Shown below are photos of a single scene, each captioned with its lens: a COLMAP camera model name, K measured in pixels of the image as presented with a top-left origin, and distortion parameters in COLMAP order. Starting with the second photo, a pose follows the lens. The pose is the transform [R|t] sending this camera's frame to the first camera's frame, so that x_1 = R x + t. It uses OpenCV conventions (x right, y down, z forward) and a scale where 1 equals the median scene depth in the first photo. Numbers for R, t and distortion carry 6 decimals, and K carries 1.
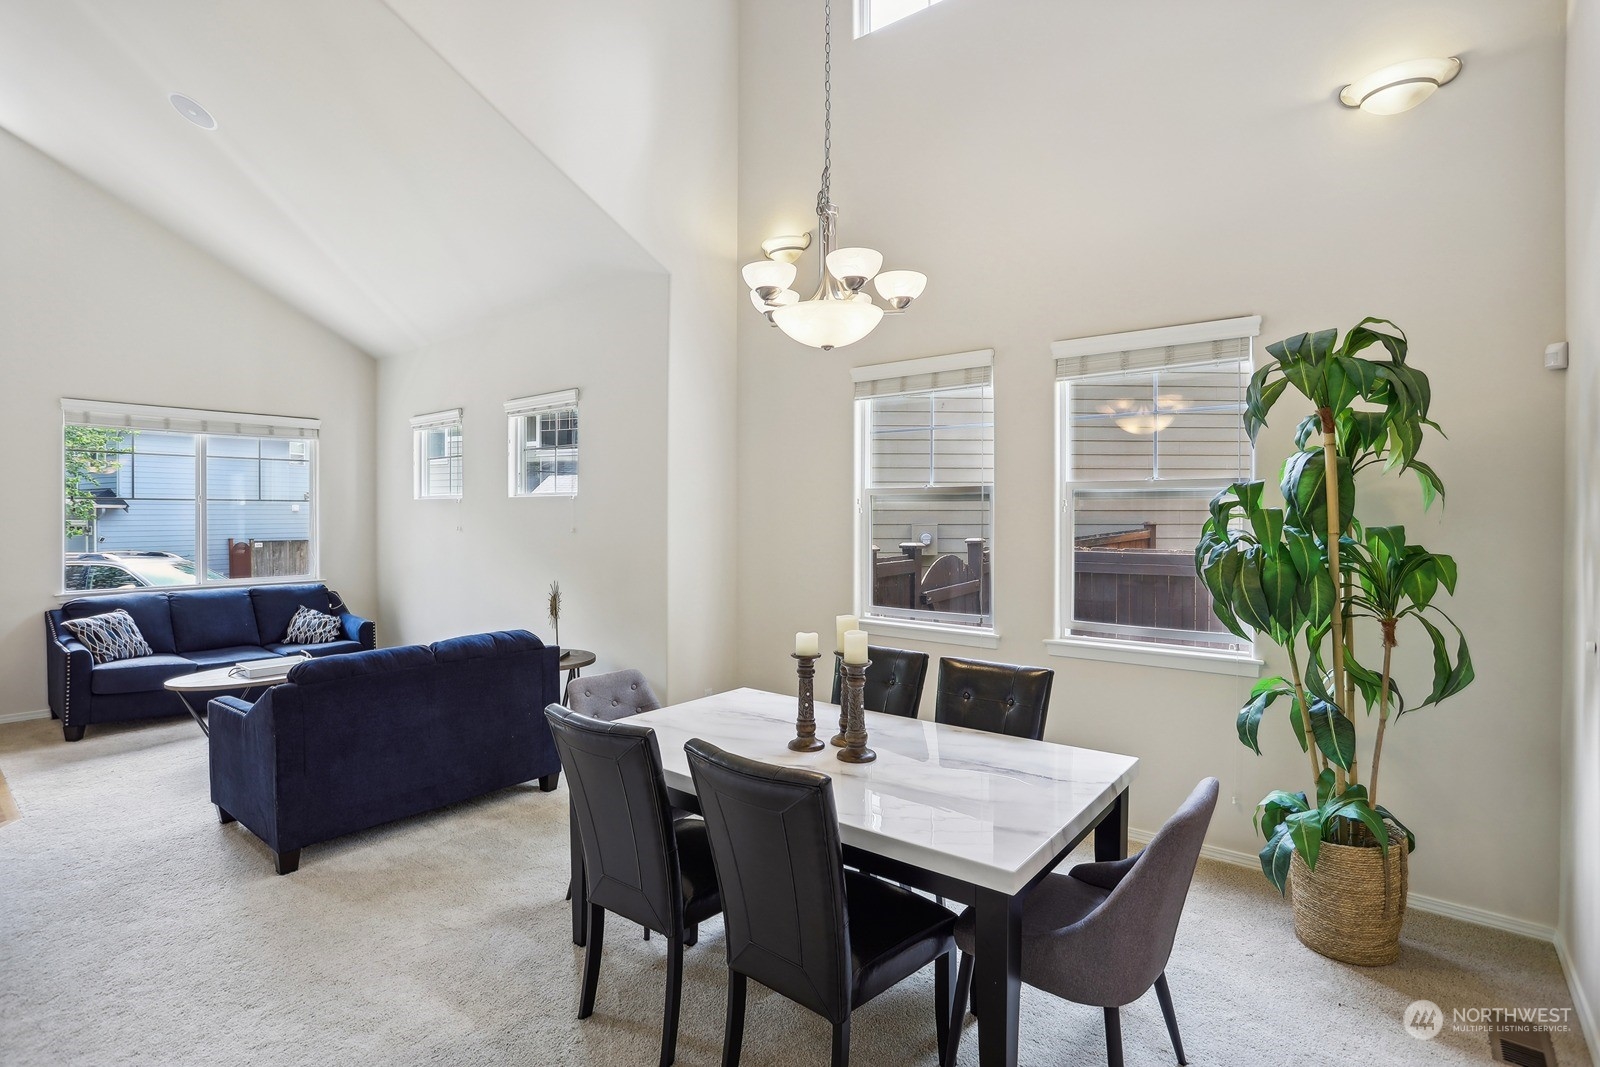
lens RADIAL K [[792.7, 0, 790.7], [0, 792.7, 518.9], [0, 0, 1]] dist [-0.068418, 0.032745]
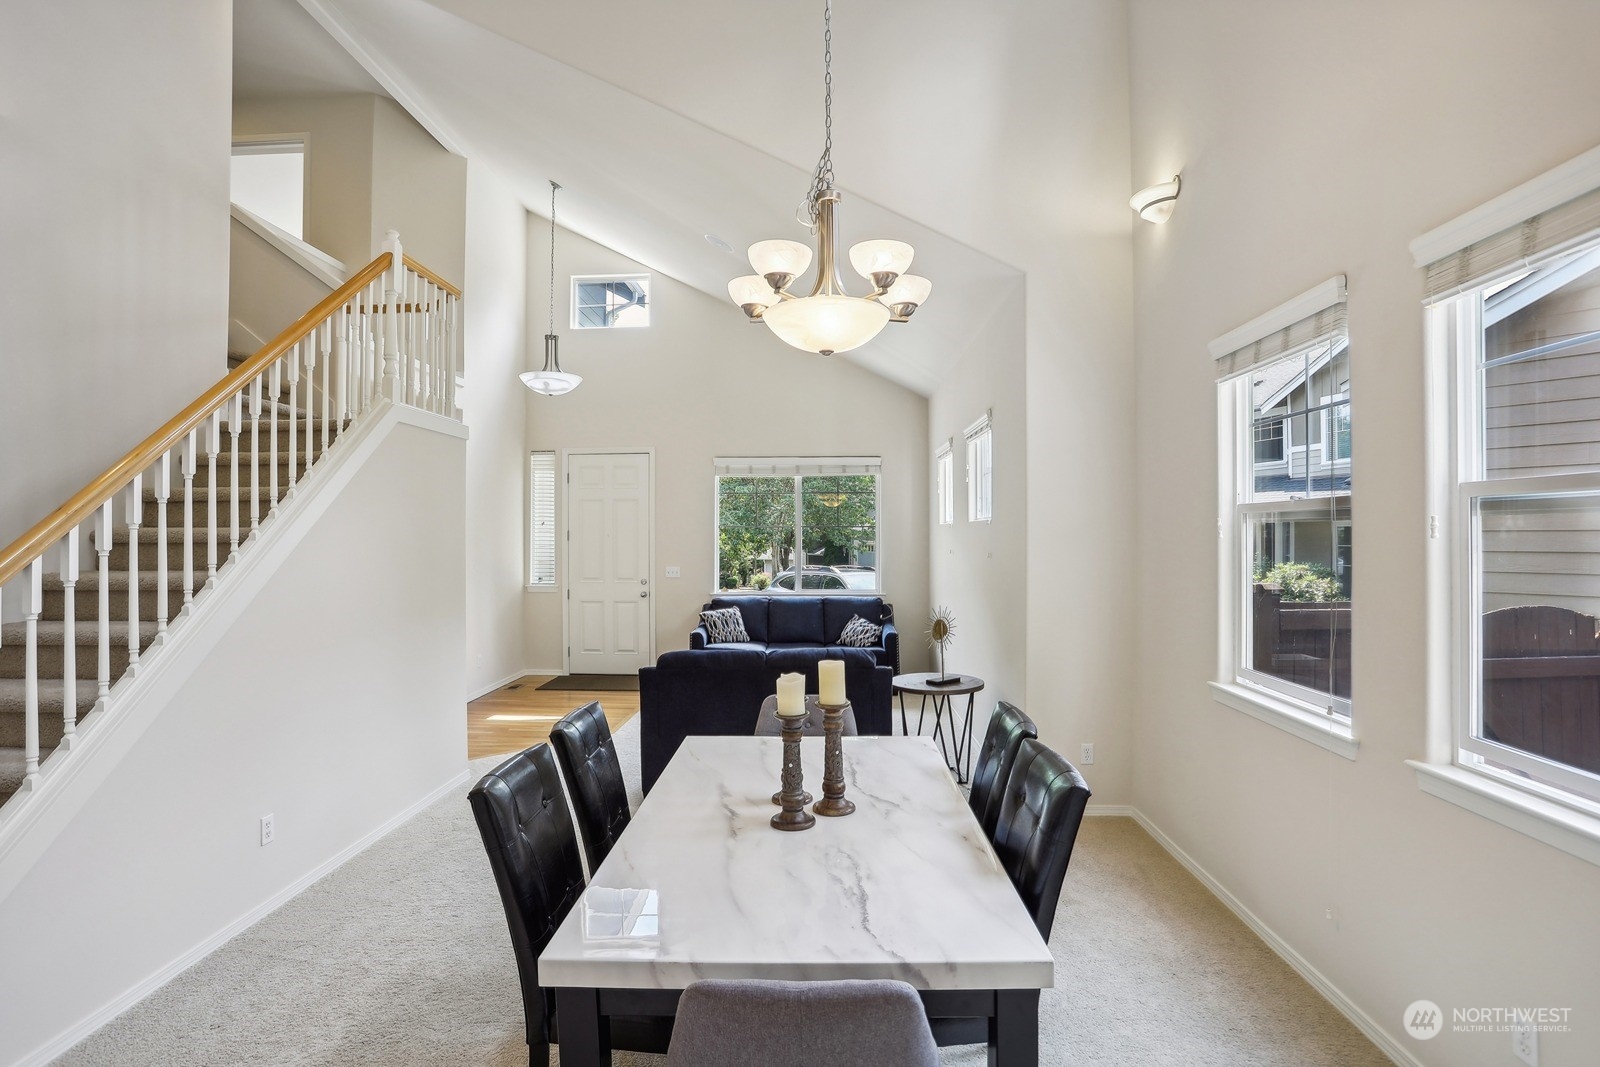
lens RADIAL K [[798.2, 0, 798.4], [0, 798.2, 526.3], [0, 0, 1]] dist [-0.063402, 0.032401]
pose [[0.615948, -0.011137, -0.787708, 0.333361], [-0.002721, 0.999864, -0.016264, -0.004191], [0.787782, 0.012161, 0.615834, 0.200485]]
